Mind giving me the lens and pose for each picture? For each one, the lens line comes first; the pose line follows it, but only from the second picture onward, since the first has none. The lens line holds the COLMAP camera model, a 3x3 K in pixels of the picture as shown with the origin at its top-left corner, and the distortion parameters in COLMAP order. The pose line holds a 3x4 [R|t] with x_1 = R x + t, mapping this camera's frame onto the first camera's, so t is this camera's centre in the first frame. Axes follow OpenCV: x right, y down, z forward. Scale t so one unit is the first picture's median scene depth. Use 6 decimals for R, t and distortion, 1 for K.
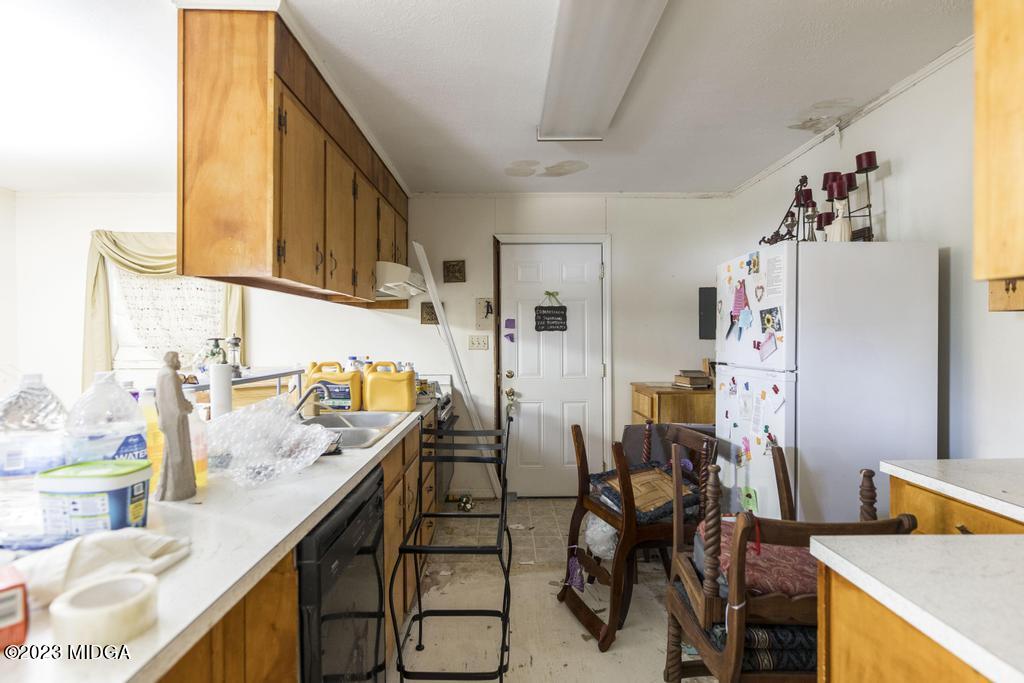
lens RADIAL K [[480.5, 0, 513.1], [0, 480.5, 340.3], [0, 0, 1]] dist [-0.014233, 0.000219]
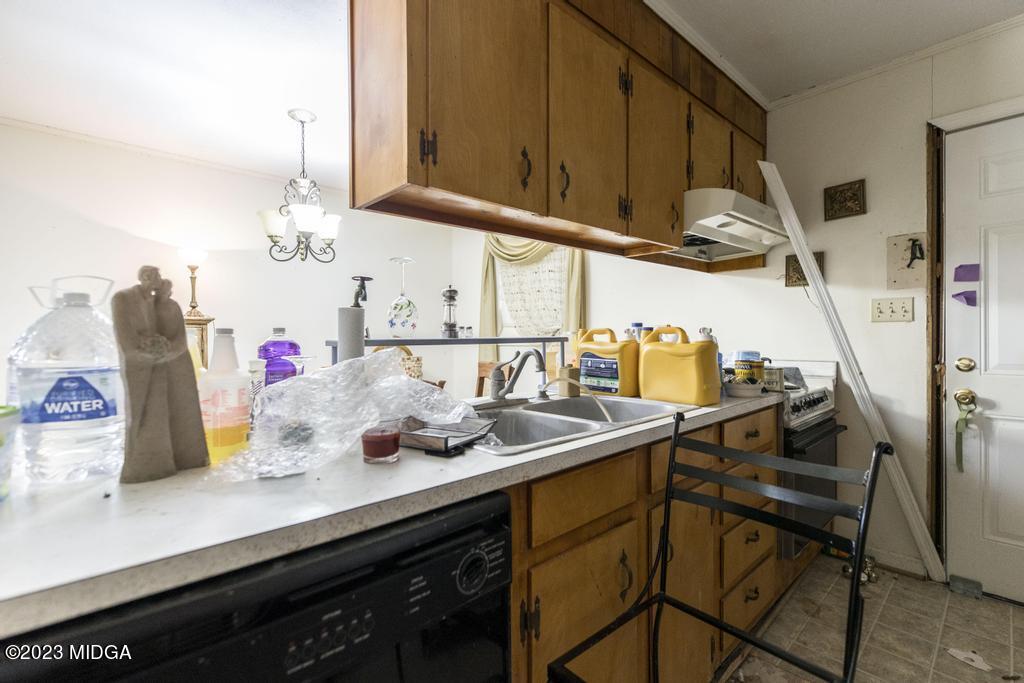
lens RADIAL K [[452.9, 0, 505.9], [0, 452.9, 340.1], [0, 0, 1]] dist [-0.007473, 0.000443]
pose [[0.658931, 0.005360, -0.752184, 0.036119], [0.003766, 0.999939, 0.010424, 0.037792], [0.752194, -0.009702, 0.658871, 0.284761]]
